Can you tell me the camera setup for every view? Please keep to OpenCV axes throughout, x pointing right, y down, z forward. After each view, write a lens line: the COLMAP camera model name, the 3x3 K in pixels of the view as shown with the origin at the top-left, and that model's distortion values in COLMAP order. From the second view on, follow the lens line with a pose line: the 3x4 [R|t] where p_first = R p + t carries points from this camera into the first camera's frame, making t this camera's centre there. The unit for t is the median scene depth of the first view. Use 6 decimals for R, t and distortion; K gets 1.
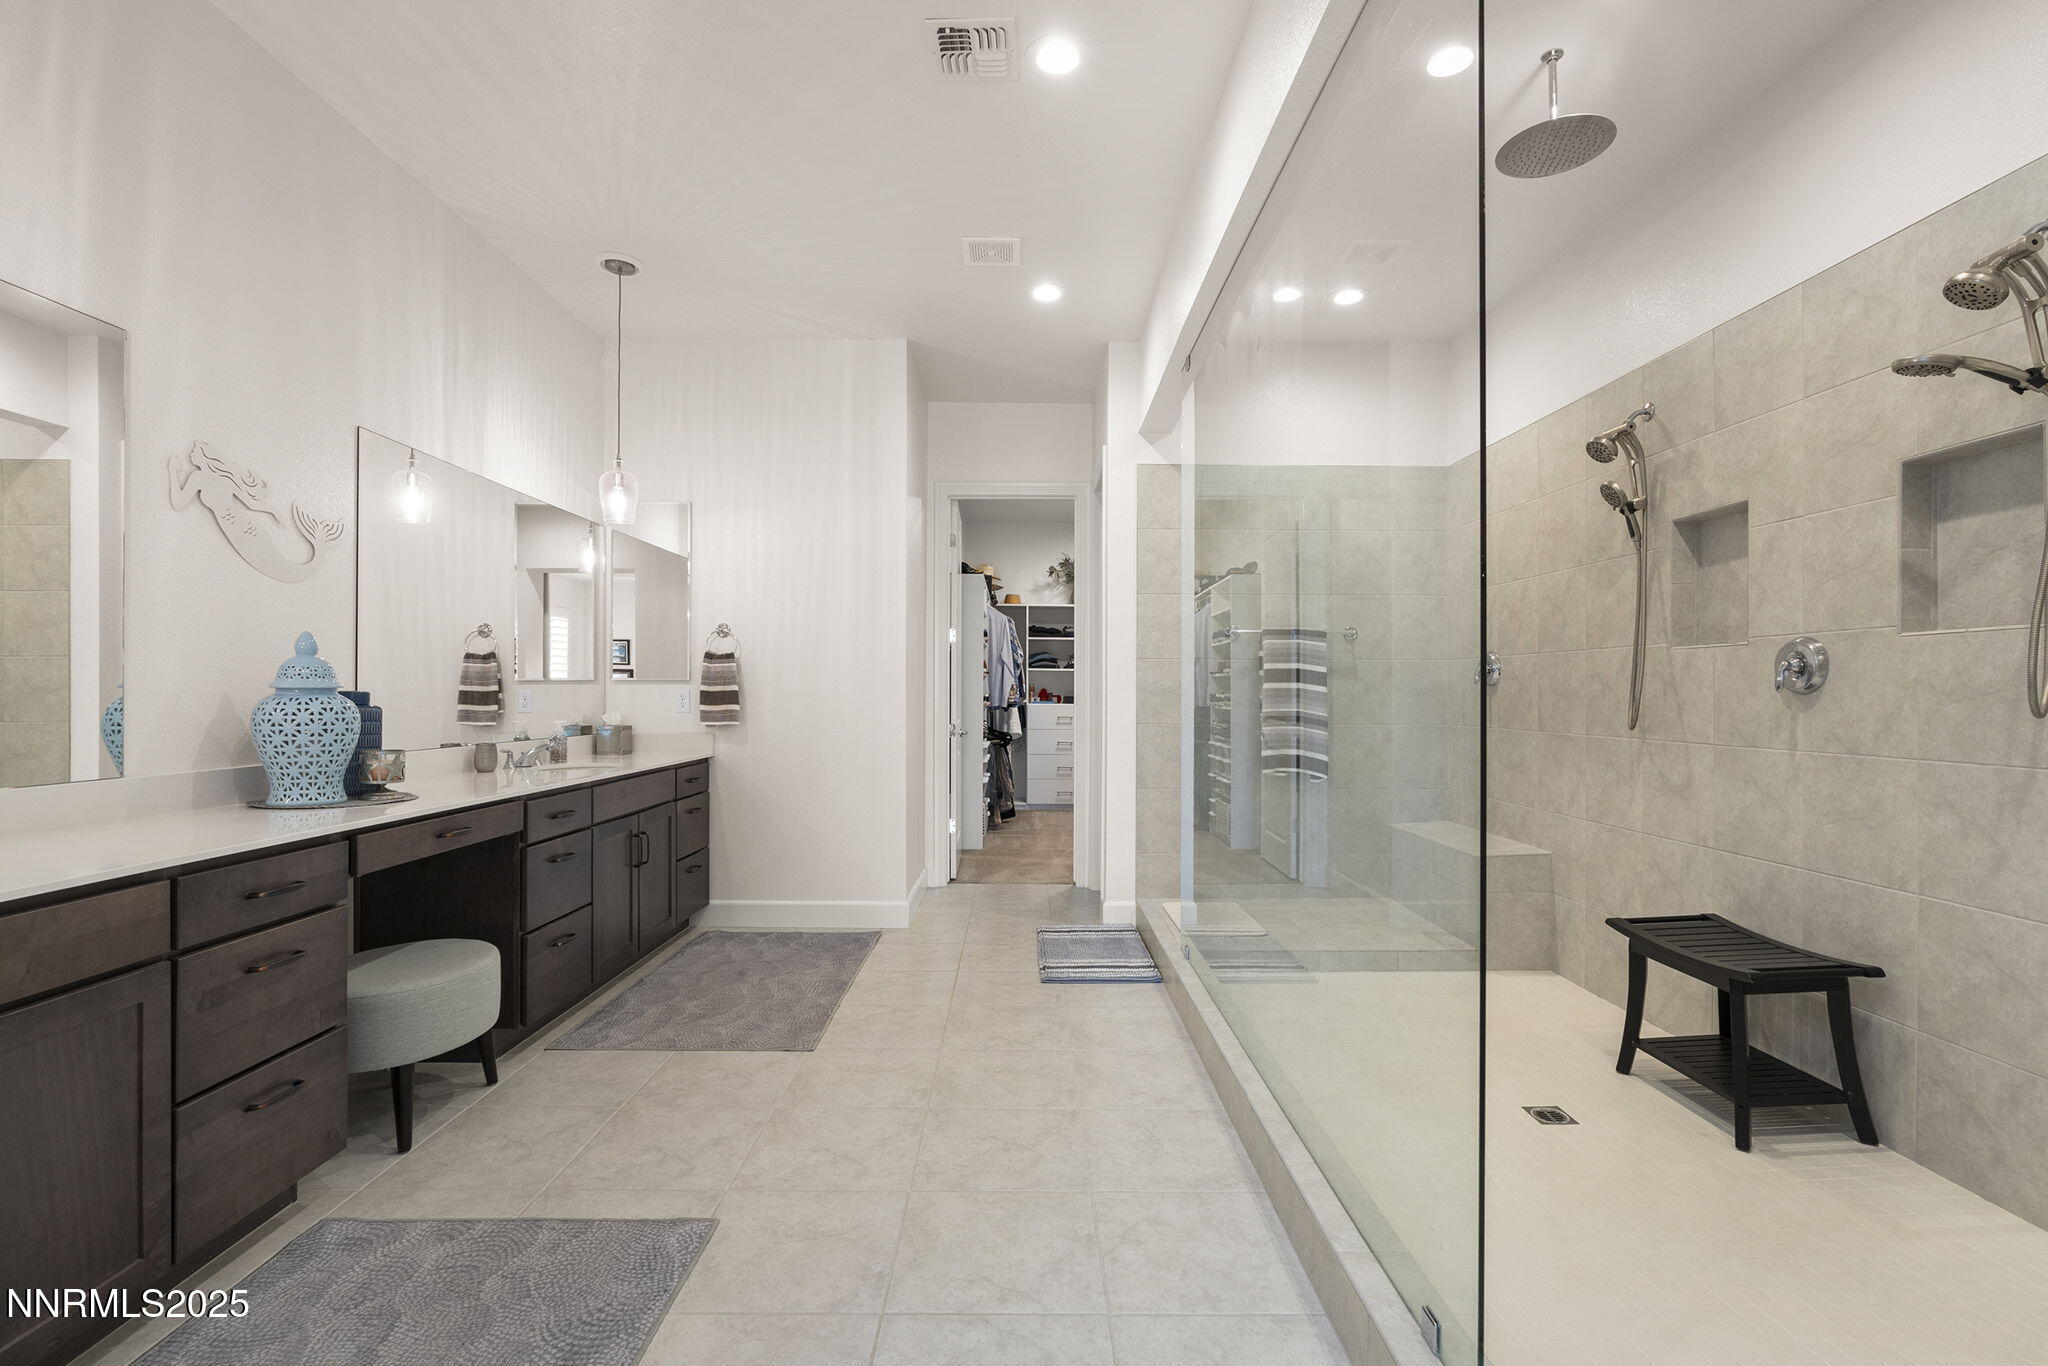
lens RADIAL K [[1227.9, 0, 1025.4], [0, 1227.9, 686.6], [0, 0, 1]] dist [-0.003526, 0.001700]
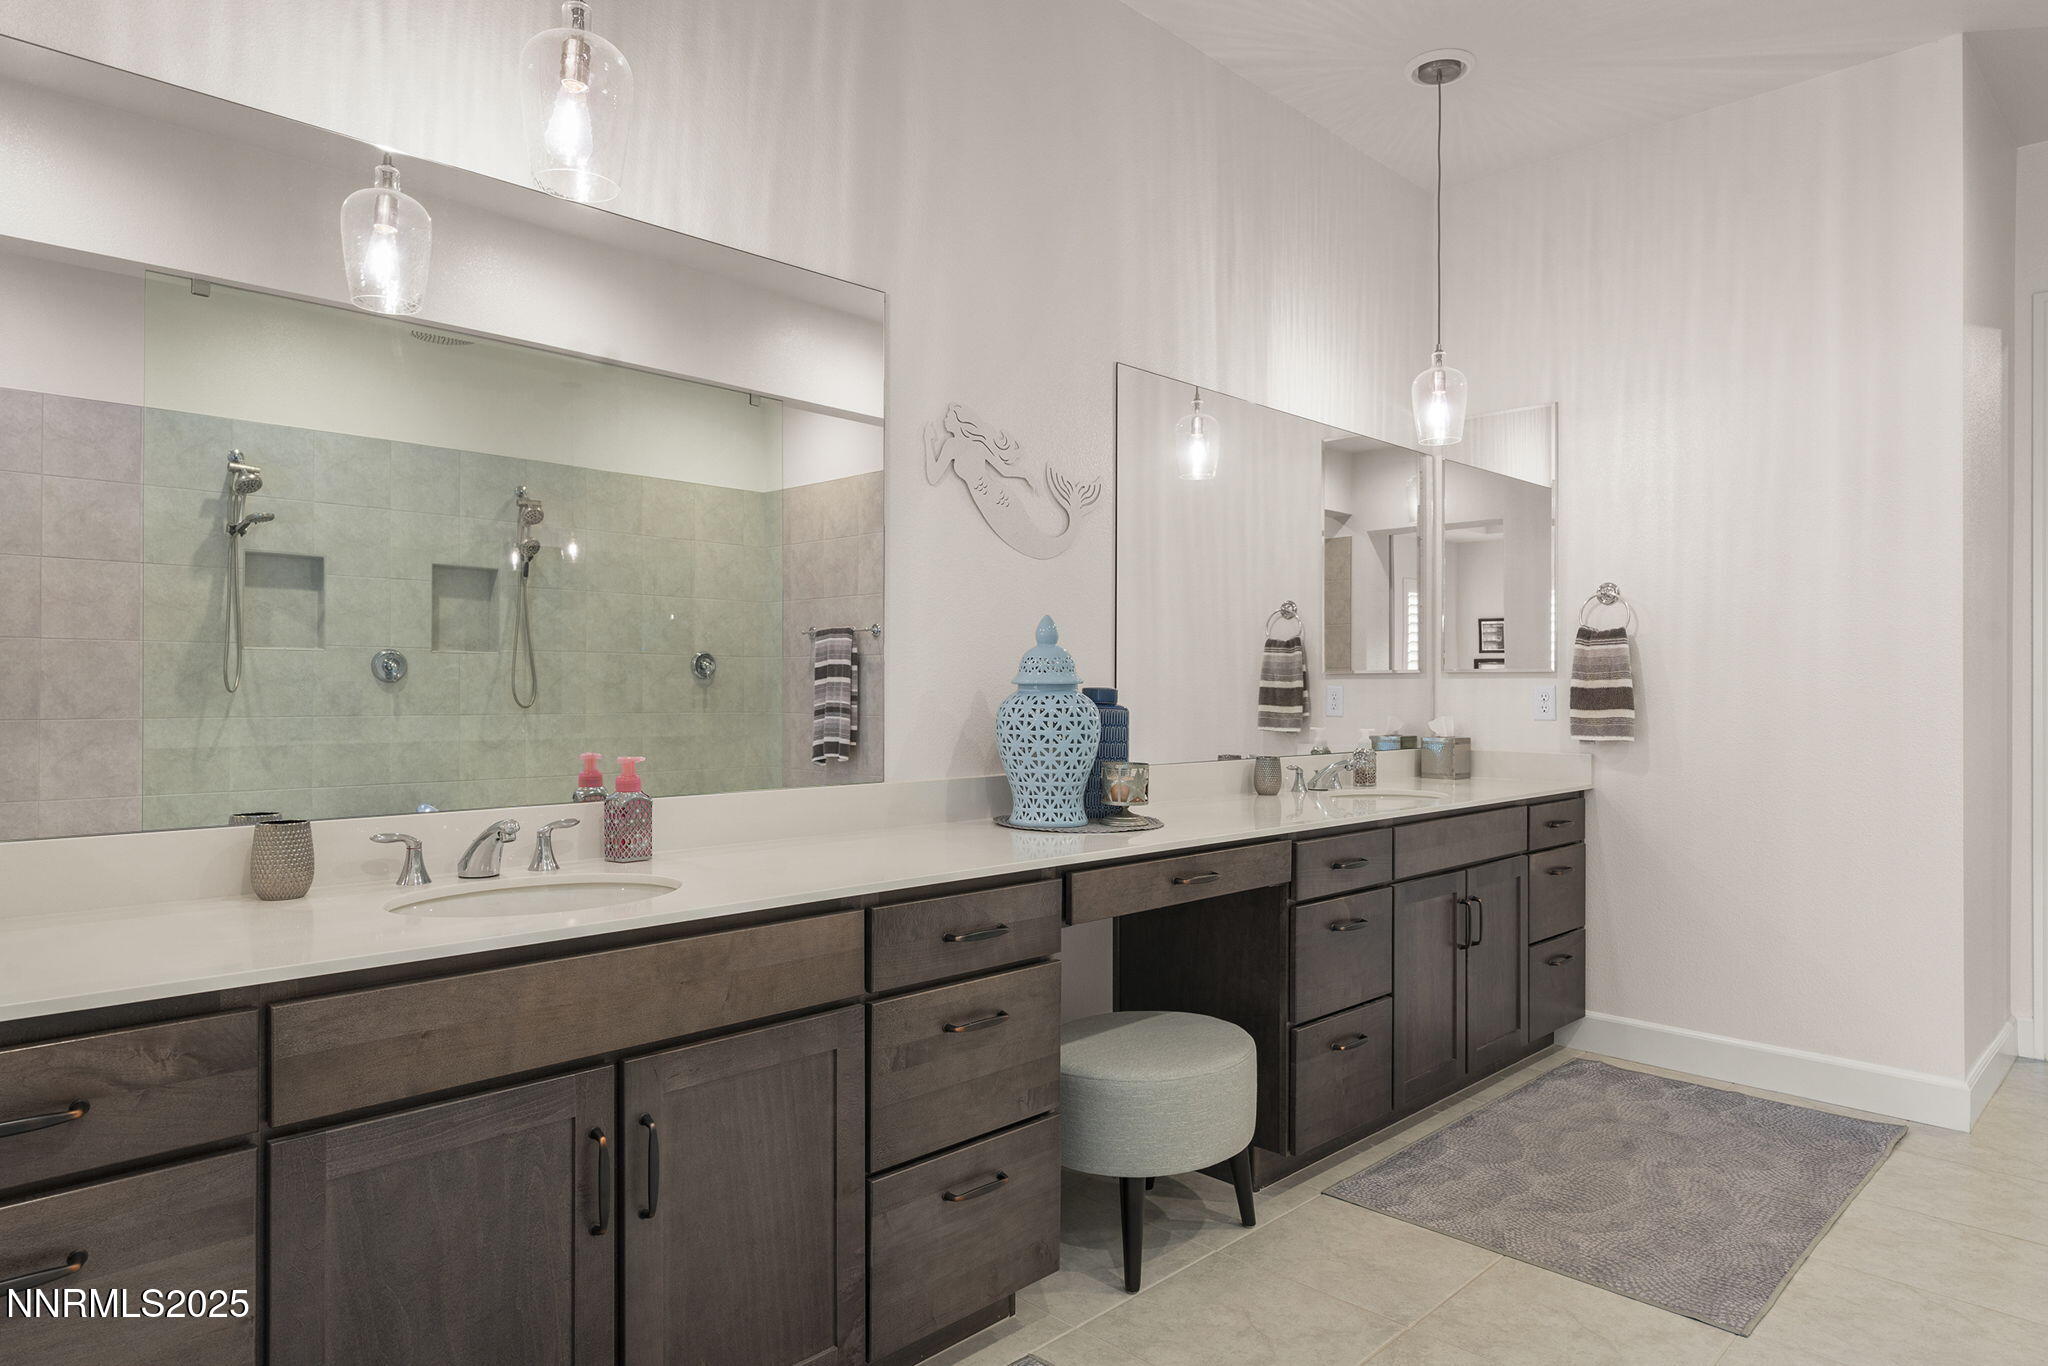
lens RADIAL K [[1227.9, 0, 1024.9], [0, 1227.9, 684.5], [0, 0, 1]] dist [-0.003526, 0.001700]
pose [[0.715807, -0.001190, -0.698298, -0.018848], [0.001704, 0.999999, 0.000042, 0.001416], [0.698297, -0.001220, 0.715808, 0.374581]]
